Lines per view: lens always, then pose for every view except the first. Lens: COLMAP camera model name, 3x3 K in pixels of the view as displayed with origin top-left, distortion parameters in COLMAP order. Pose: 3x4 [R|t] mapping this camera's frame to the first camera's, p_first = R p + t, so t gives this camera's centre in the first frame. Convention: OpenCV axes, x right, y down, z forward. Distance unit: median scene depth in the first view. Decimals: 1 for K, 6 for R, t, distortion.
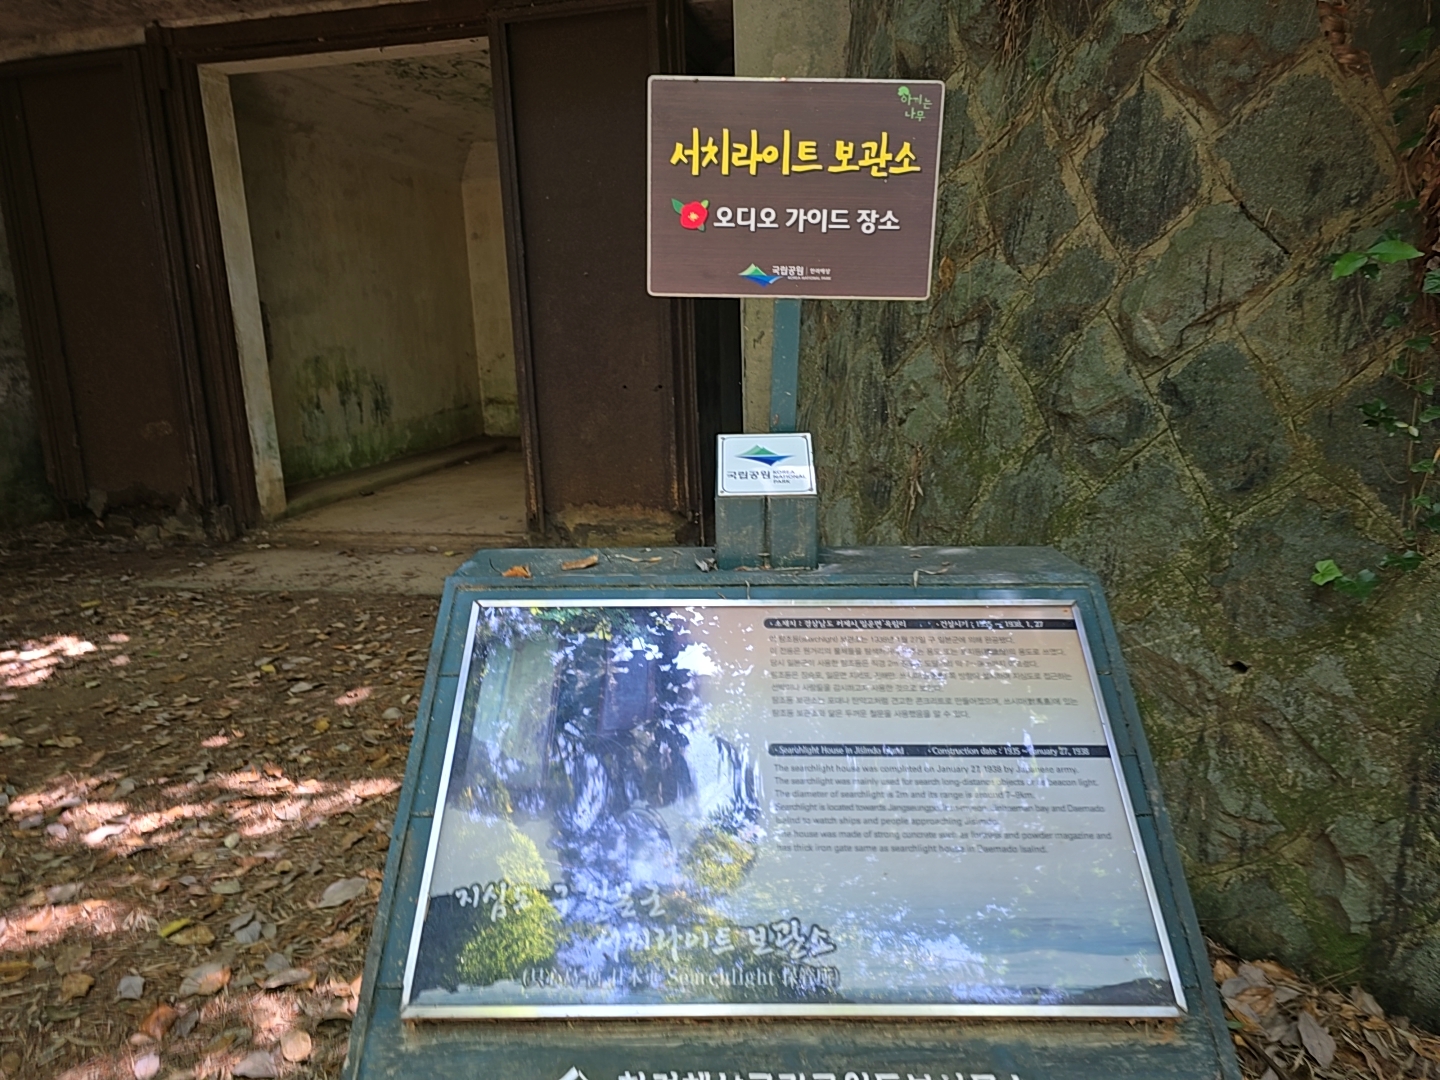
lens RADIAL K [[956.1, 0, 720.0], [0, 956.1, 540.0], [0, 0, 1]] dist [0.056983, -0.051708]
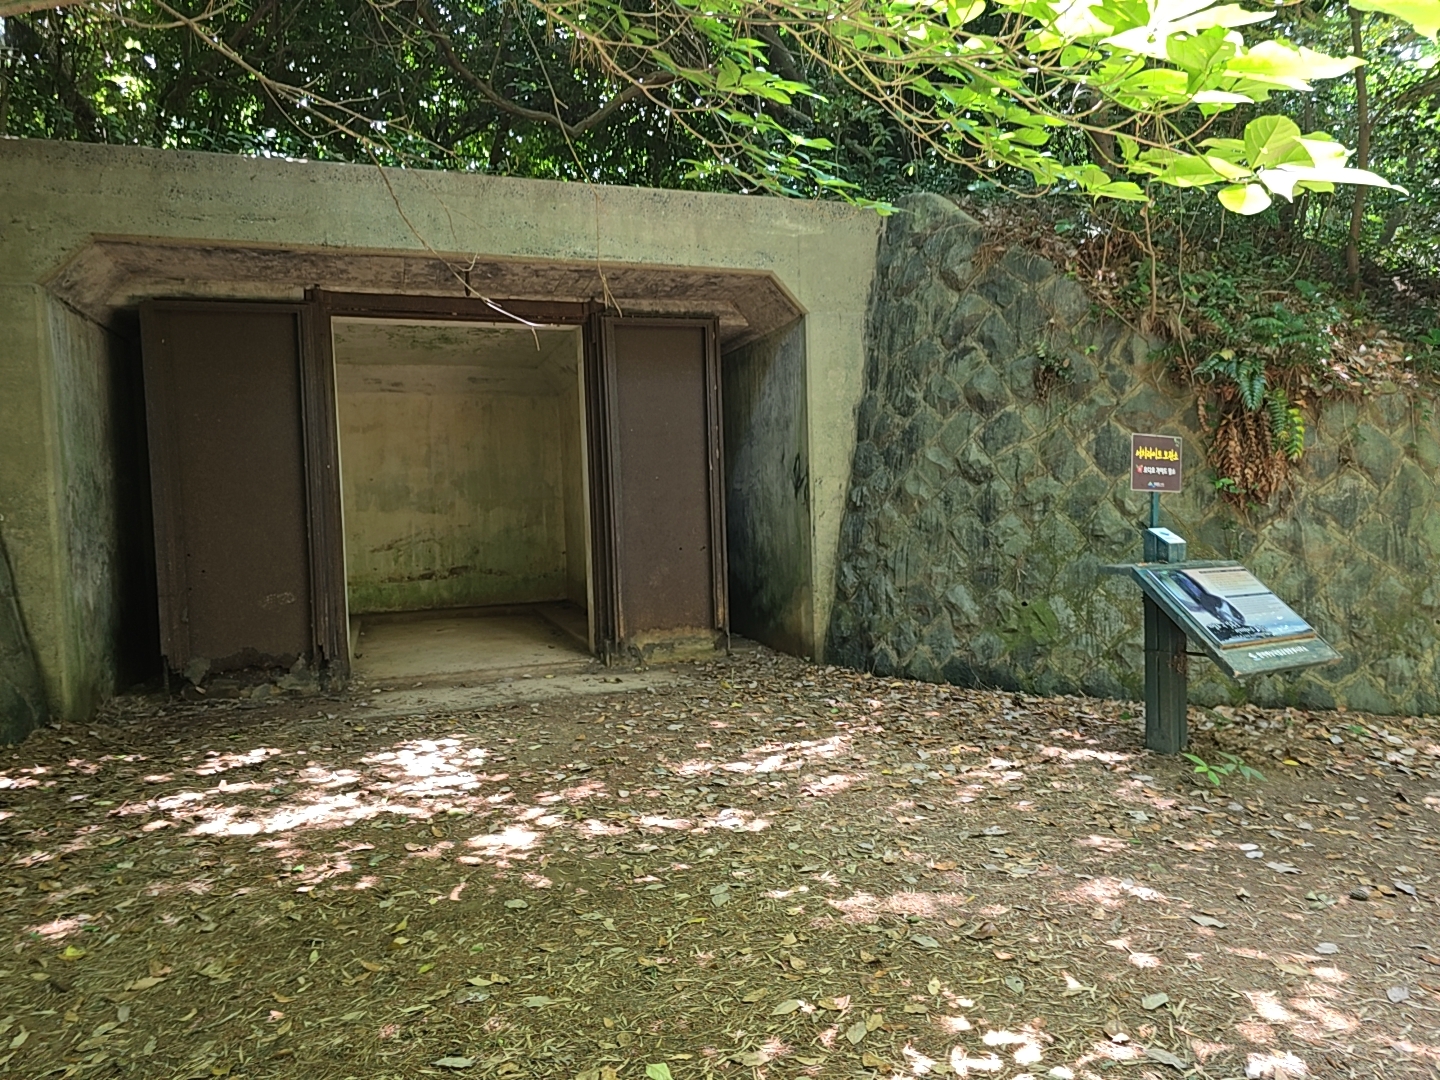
lens RADIAL K [[956.1, 0, 720.0], [0, 956.1, 540.0], [0, 0, 1]] dist [0.056983, -0.051708]
pose [[0.851386, -0.017378, 0.524251, -1.699874], [0.122533, 0.978388, -0.166563, 0.173224], [-0.510026, 0.206047, 0.835115, -0.606660]]
